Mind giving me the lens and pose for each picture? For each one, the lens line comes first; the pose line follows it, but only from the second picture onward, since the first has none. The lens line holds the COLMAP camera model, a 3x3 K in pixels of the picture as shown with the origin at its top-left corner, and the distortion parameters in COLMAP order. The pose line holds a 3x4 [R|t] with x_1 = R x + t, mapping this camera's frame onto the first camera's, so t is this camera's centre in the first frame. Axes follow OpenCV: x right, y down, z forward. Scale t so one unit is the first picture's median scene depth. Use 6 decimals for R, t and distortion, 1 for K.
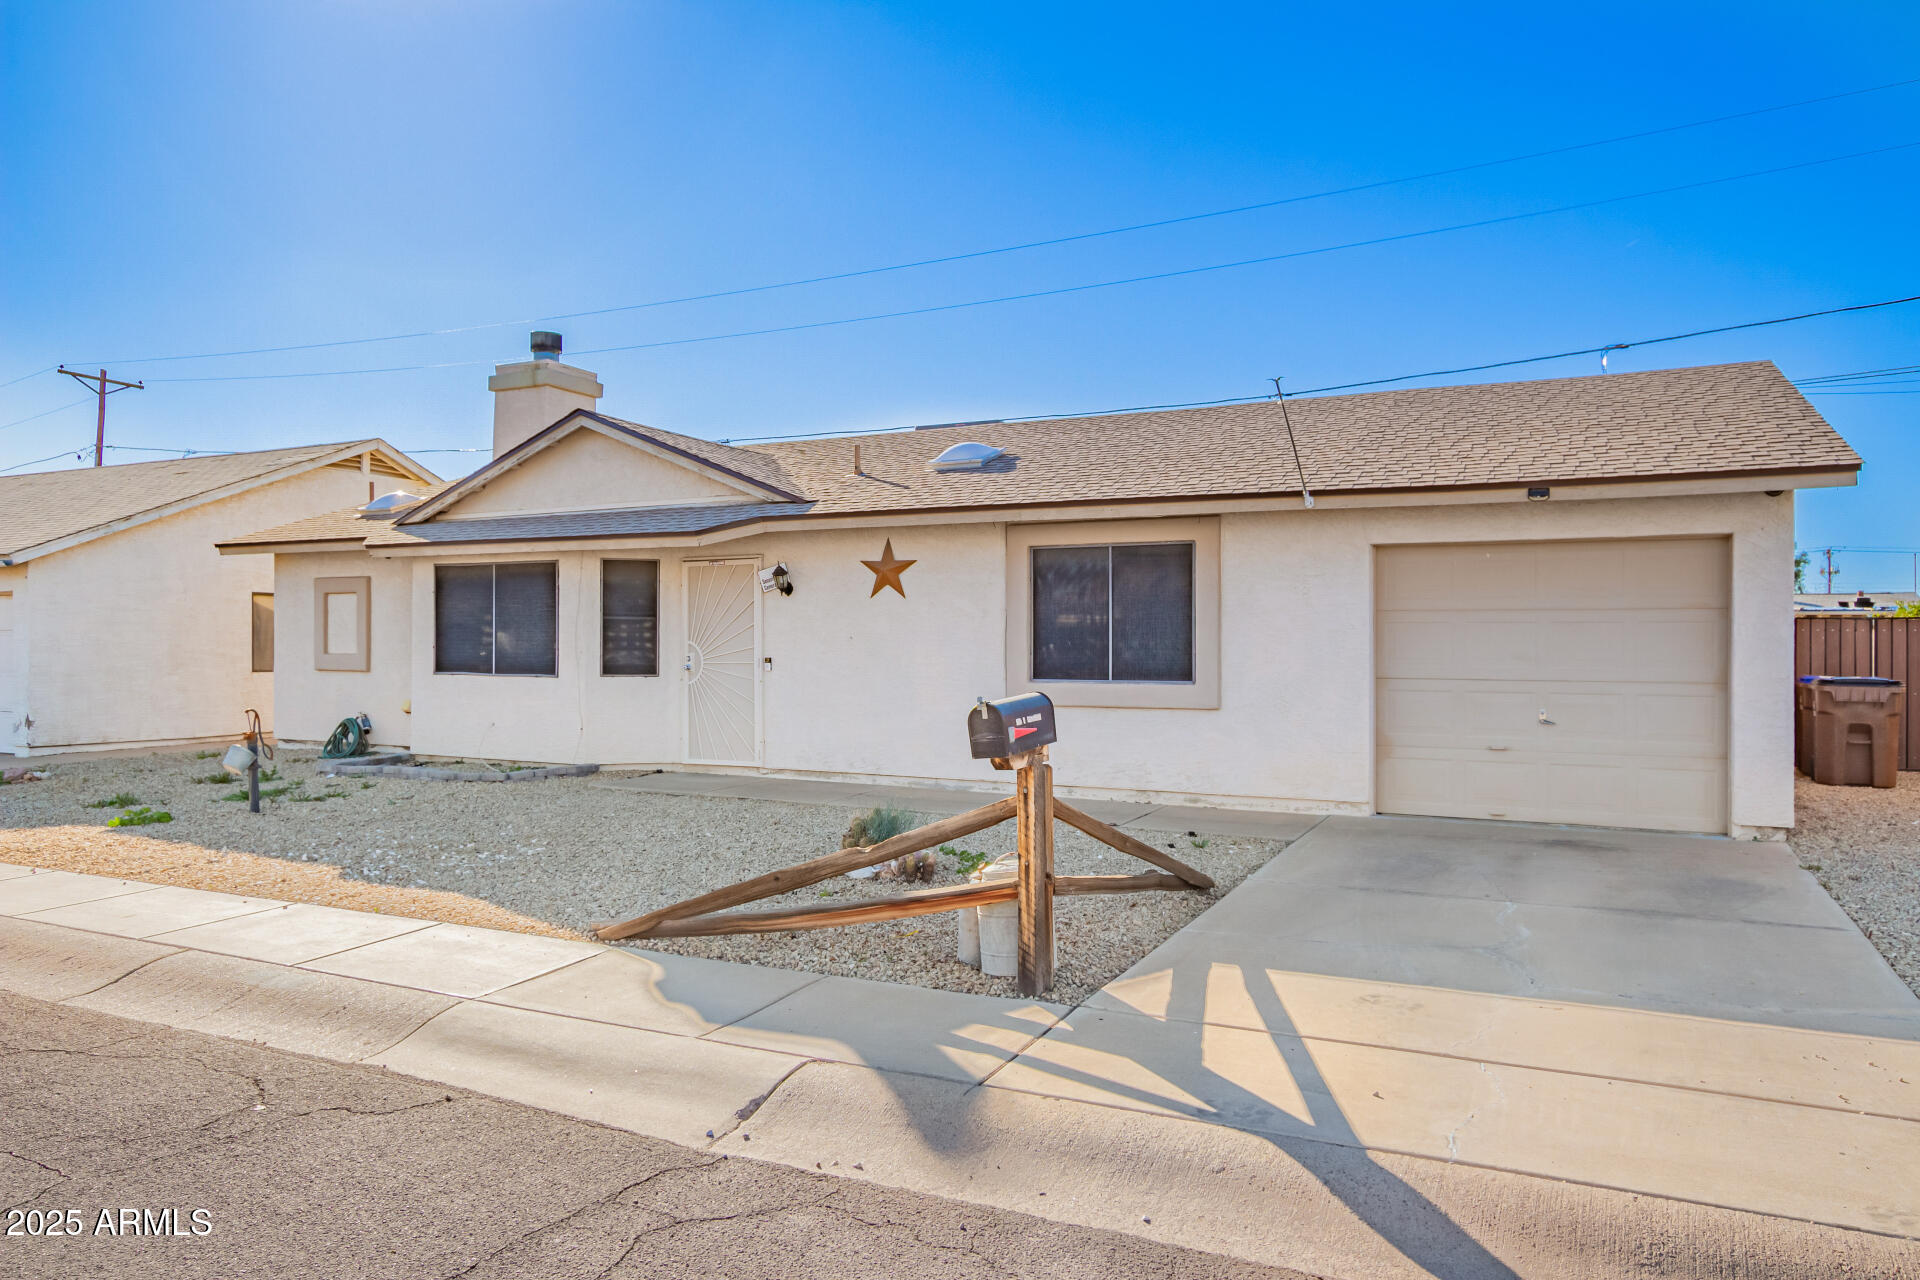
lens RADIAL K [[1249.8, 0, 962.2], [0, 1249.8, 619.9], [0, 0, 1]] dist [-0.003068, 0.001005]
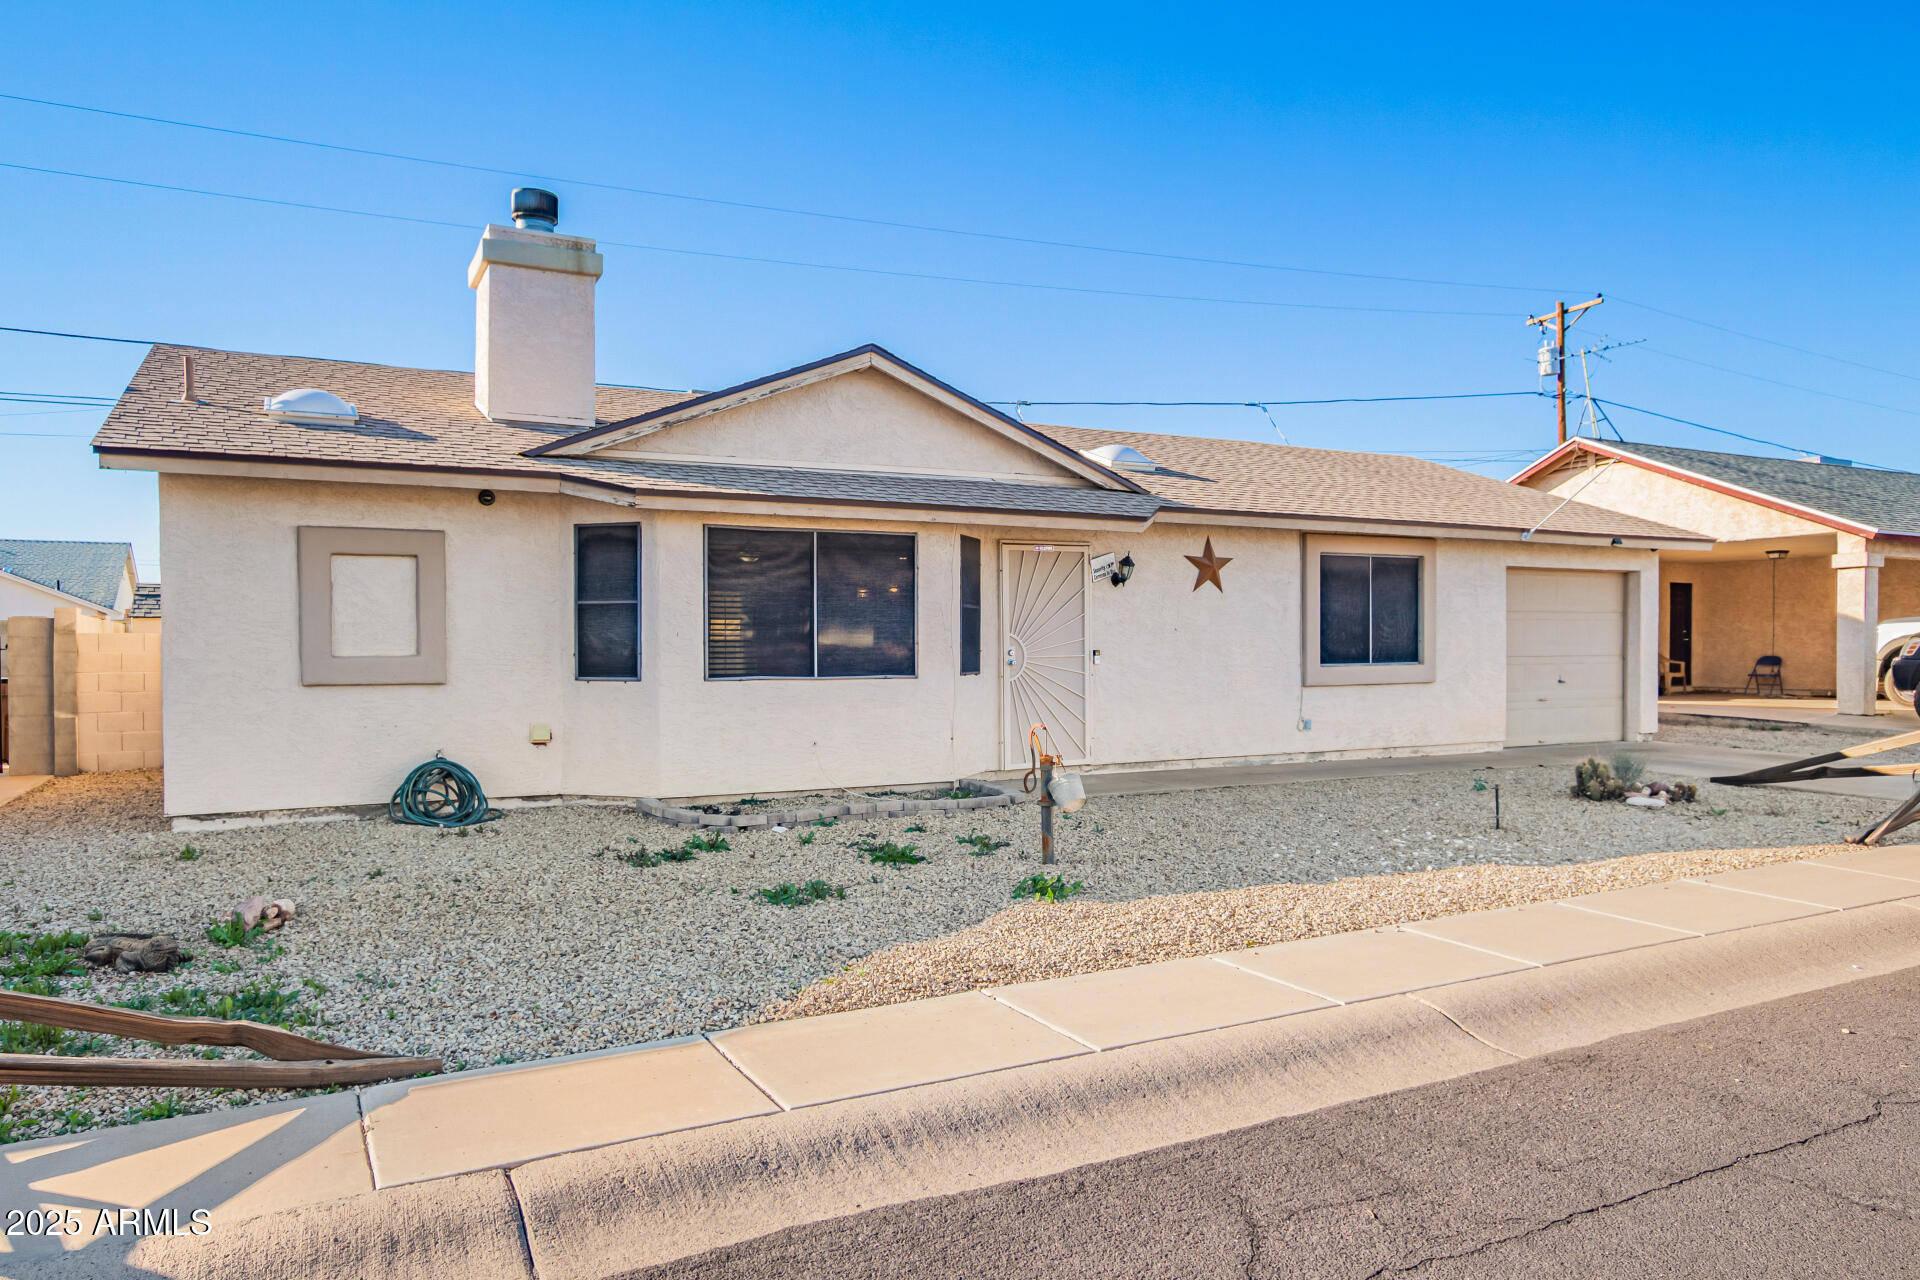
lens RADIAL K [[1307.4, 0, 960.7], [0, 1307.4, 659.0], [0, 0, 1]] dist [0.004498, 0.000724]
pose [[0.578895, -0.017405, 0.815216, -1.090616], [-0.011513, 0.999498, 0.029515, 0.008769], [-0.815321, -0.026472, 0.578404, 0.525281]]
